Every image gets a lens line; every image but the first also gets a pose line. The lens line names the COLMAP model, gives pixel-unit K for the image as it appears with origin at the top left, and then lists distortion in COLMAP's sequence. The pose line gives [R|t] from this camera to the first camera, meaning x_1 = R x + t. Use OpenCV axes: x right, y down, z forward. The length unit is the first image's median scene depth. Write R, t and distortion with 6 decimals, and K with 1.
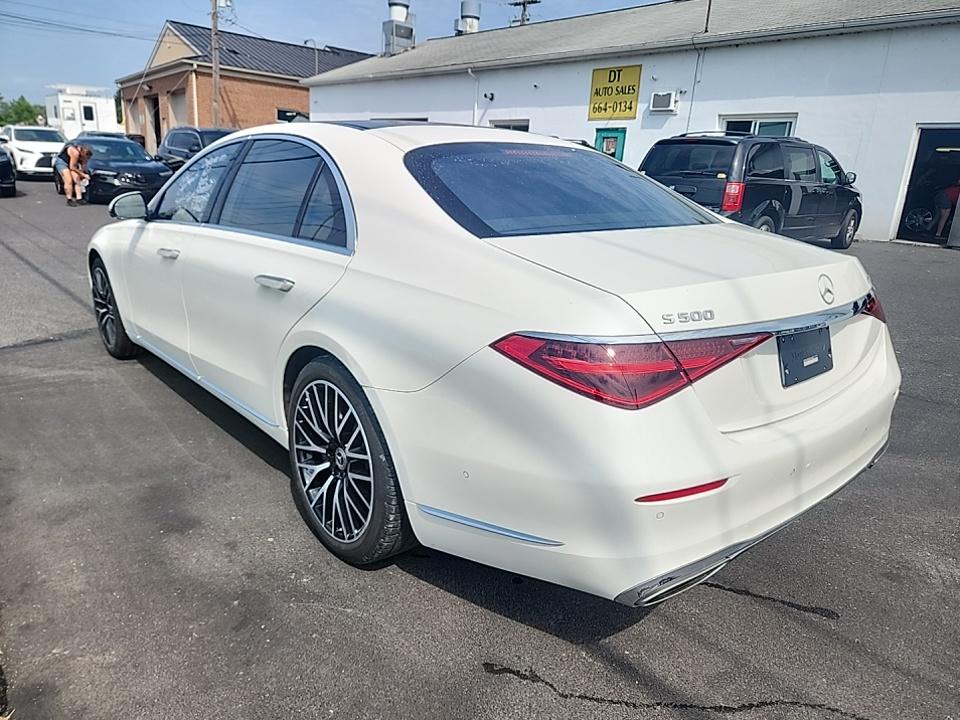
lens RADIAL K [[687.8, 0, 487.4], [0, 687.8, 343.5], [0, 0, 1]] dist [0.085754, -0.084369]
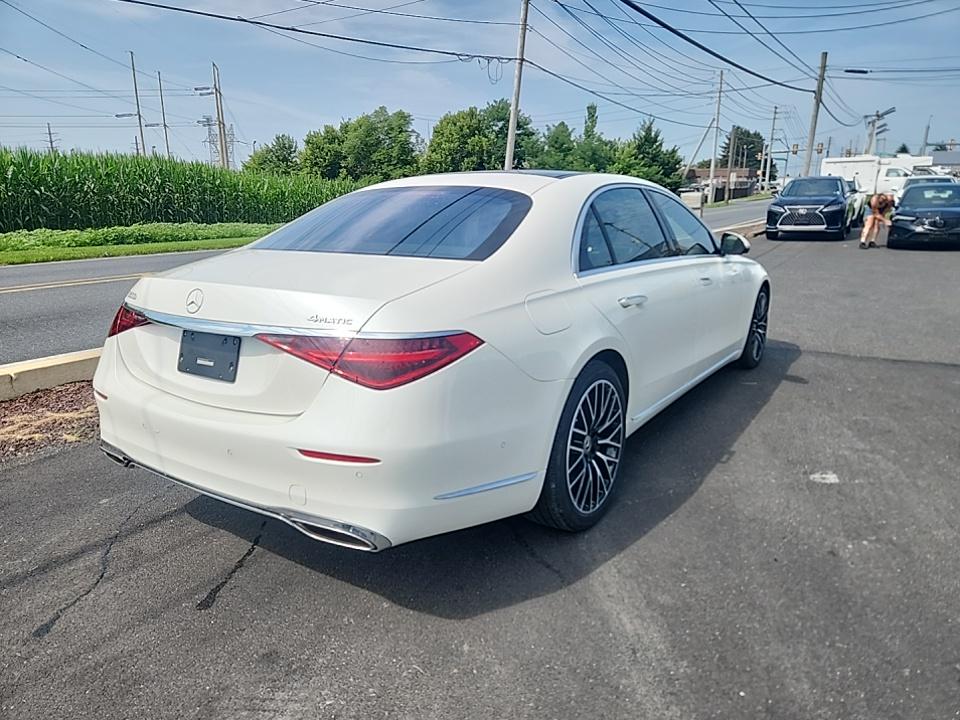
lens RADIAL K [[687.8, 0, 487.4], [0, 687.8, 343.5], [0, 0, 1]] dist [0.085754, -0.084369]
pose [[0.218587, 0.158837, -0.962803, 0.275999], [-0.223500, 0.968585, 0.109049, -0.038980], [0.949878, 0.191349, 0.247220, 0.189667]]
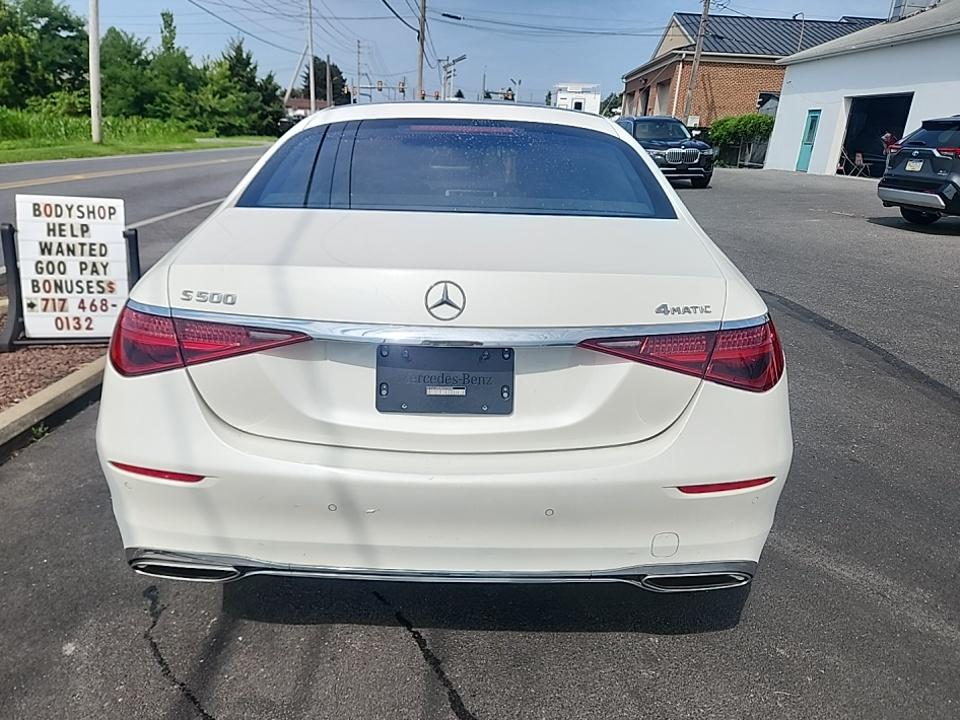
lens RADIAL K [[687.8, 0, 487.4], [0, 687.8, 343.5], [0, 0, 1]] dist [0.085754, -0.084369]
pose [[0.735665, 0.179717, -0.653068, 0.161856], [-0.169189, 0.982352, 0.079745, -0.015719], [0.655875, 0.051826, 0.753089, 0.074292]]
